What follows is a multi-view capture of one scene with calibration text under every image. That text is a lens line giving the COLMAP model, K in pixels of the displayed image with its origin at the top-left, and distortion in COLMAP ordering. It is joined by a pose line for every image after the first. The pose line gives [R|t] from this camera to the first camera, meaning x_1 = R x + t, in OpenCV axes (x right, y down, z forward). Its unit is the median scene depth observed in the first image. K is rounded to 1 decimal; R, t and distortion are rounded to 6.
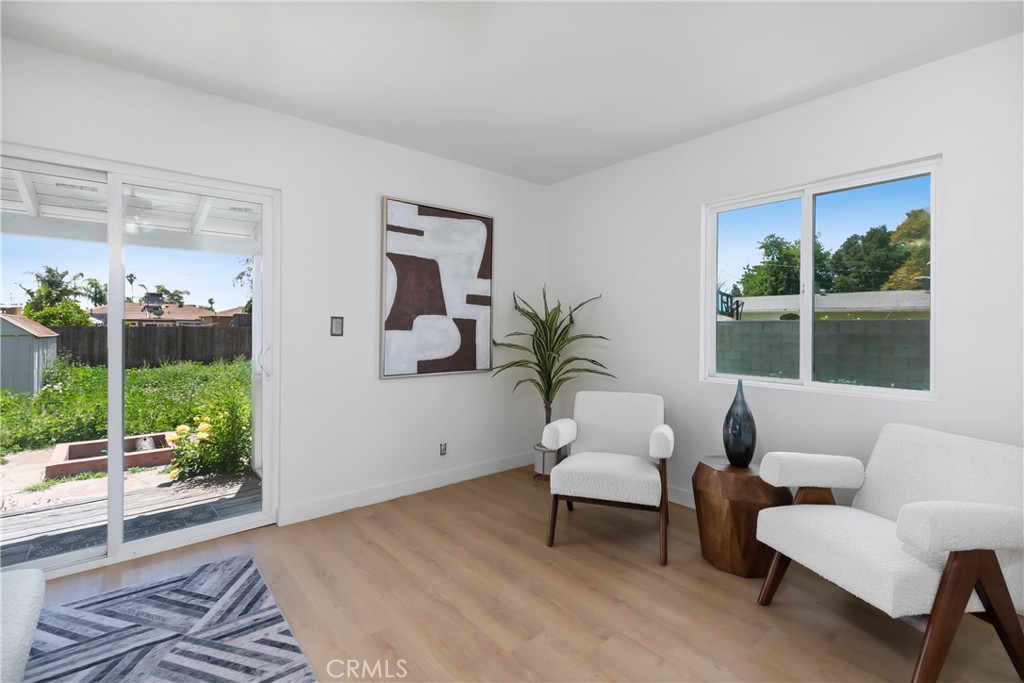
lens RADIAL K [[462.5, 0, 504.9], [0, 462.5, 329.3], [0, 0, 1]] dist [0.012347, -0.000088]
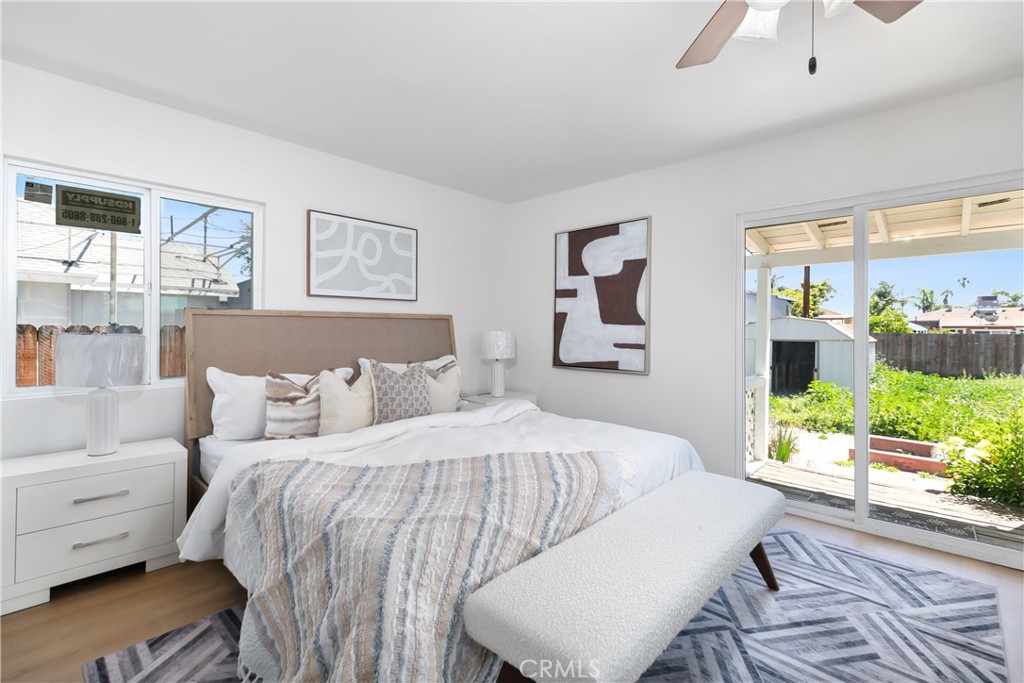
lens RADIAL K [[462.5, 0, 504.9], [0, 462.5, 329.3], [0, 0, 1]] dist [0.012347, -0.000088]
pose [[0.109186, -0.005248, -0.994008, 0.260851], [-0.011063, 0.999918, -0.006494, 0.008297], [0.993960, 0.011706, 0.109119, -0.030496]]
